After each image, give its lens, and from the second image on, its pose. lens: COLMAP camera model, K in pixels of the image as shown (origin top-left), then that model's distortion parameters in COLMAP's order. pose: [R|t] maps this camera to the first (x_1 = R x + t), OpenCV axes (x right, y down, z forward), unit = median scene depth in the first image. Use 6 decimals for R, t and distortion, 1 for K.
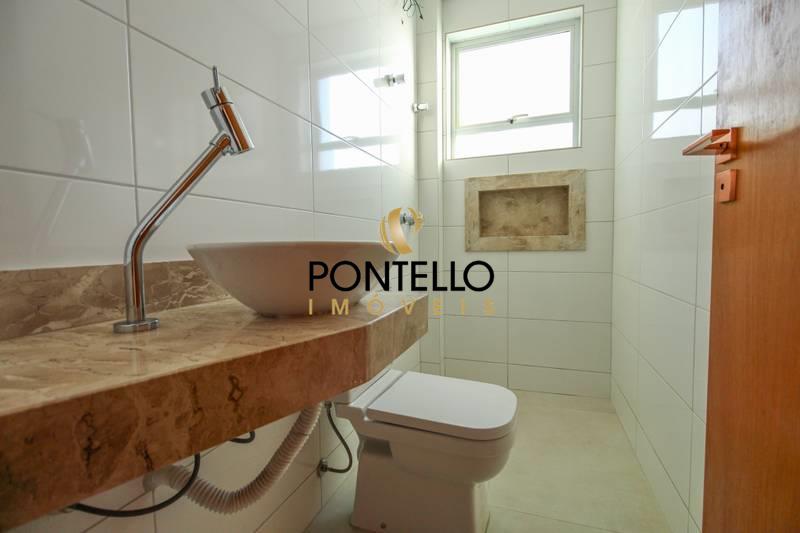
lens RADIAL K [[369.5, 0, 403.4], [0, 369.5, 264.1], [0, 0, 1]] dist [0.000012, -0.000211]
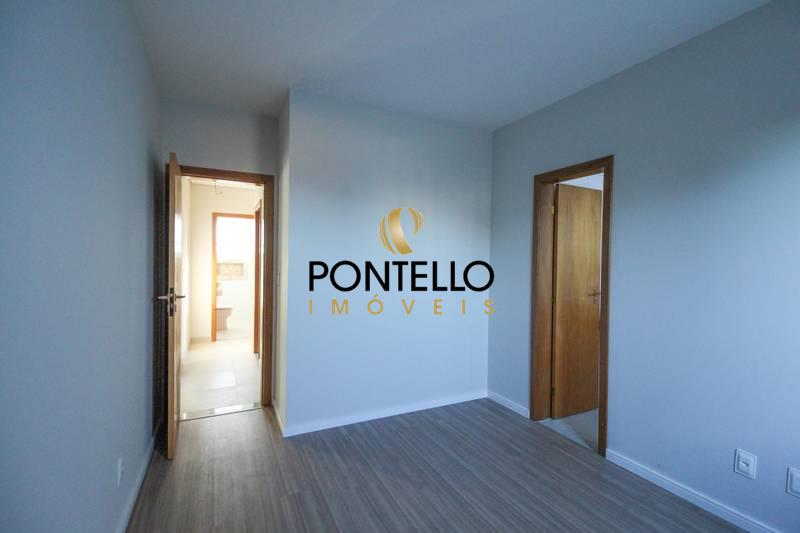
lens RADIAL K [[369.5, 0, 403.4], [0, 369.5, 264.1], [0, 0, 1]] dist [0.000012, -0.000211]
pose [[0.695100, 0.013798, 0.718781, -1.109400], [0.016976, 0.999222, -0.035598, -0.036081], [-0.718713, 0.036947, 0.694325, -2.747984]]
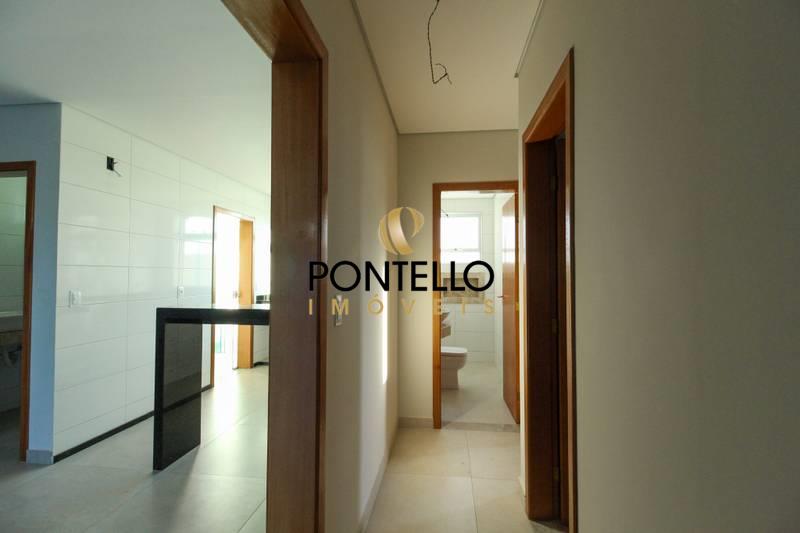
lens RADIAL K [[369.5, 0, 403.4], [0, 369.5, 264.1], [0, 0, 1]] dist [0.000012, -0.000211]
pose [[0.975248, 0.019005, 0.220296, -0.597829], [-0.002331, 0.997128, -0.075702, -0.112250], [-0.221102, 0.073315, 0.972491, -1.322015]]
